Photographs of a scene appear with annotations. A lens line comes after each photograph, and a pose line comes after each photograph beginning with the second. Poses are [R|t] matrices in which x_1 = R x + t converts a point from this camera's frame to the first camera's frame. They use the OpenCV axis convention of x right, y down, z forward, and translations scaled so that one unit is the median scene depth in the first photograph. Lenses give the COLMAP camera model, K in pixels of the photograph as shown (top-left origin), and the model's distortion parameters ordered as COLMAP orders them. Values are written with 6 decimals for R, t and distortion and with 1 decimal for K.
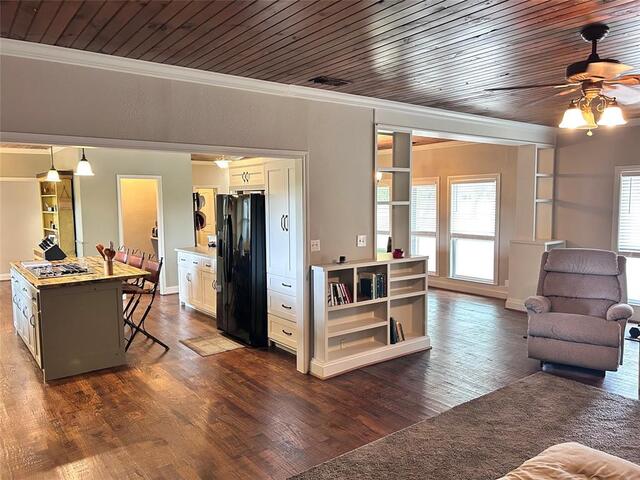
lens RADIAL K [[485.5, 0, 315.8], [0, 485.5, 254.4], [0, 0, 1]] dist [0.048185, -0.039841]
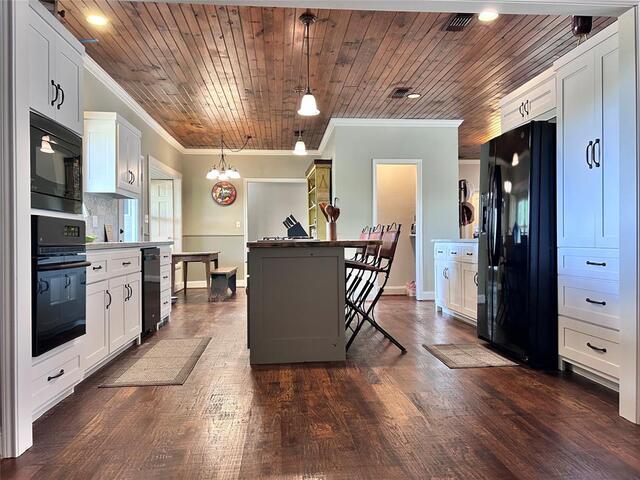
lens RADIAL K [[485.5, 0, 317.0], [0, 485.5, 236.7], [0, 0, 1]] dist [0.048185, -0.039841]
pose [[0.849252, 0.002468, -0.527982, -0.030457], [-0.057063, 0.994561, -0.087137, 0.093314], [0.524895, 0.104129, 0.844773, 0.298489]]
